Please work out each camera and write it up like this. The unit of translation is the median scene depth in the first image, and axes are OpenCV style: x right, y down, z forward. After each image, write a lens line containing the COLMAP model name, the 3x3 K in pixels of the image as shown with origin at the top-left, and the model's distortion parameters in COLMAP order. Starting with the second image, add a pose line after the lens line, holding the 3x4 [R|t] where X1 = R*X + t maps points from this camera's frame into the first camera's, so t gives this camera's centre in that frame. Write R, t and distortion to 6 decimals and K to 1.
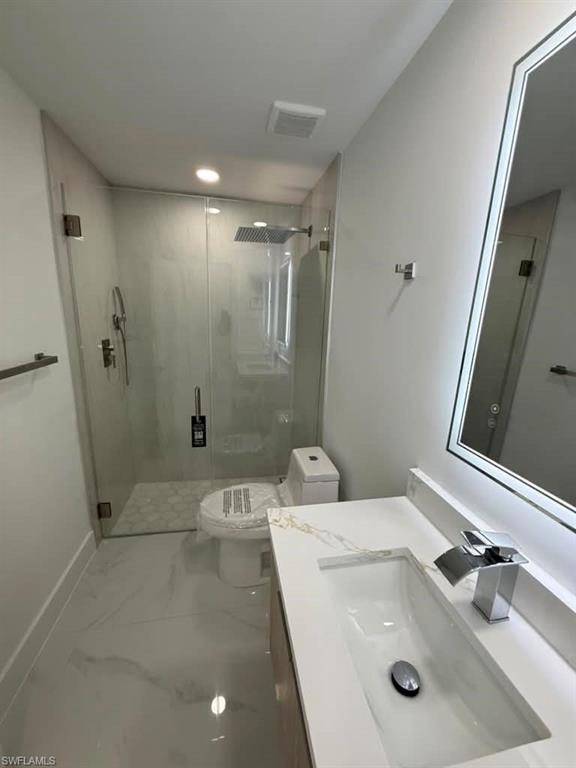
lens RADIAL K [[303.3, 0, 287.9], [0, 303.3, 380.7], [0, 0, 1]] dist [0.003010, -0.000091]
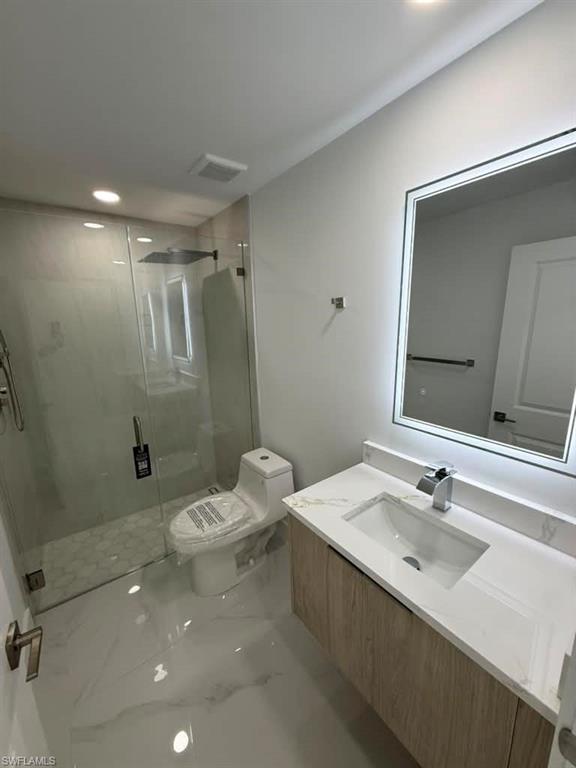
lens RADIAL K [[303.3, 0, 284.1], [0, 303.3, 380.8], [0, 0, 1]] dist [0.003010, -0.000091]
pose [[0.901292, -0.142890, 0.408969, -0.294861], [0.147272, 0.988874, 0.020943, -0.048932], [-0.407411, 0.041354, 0.912308, -0.096004]]
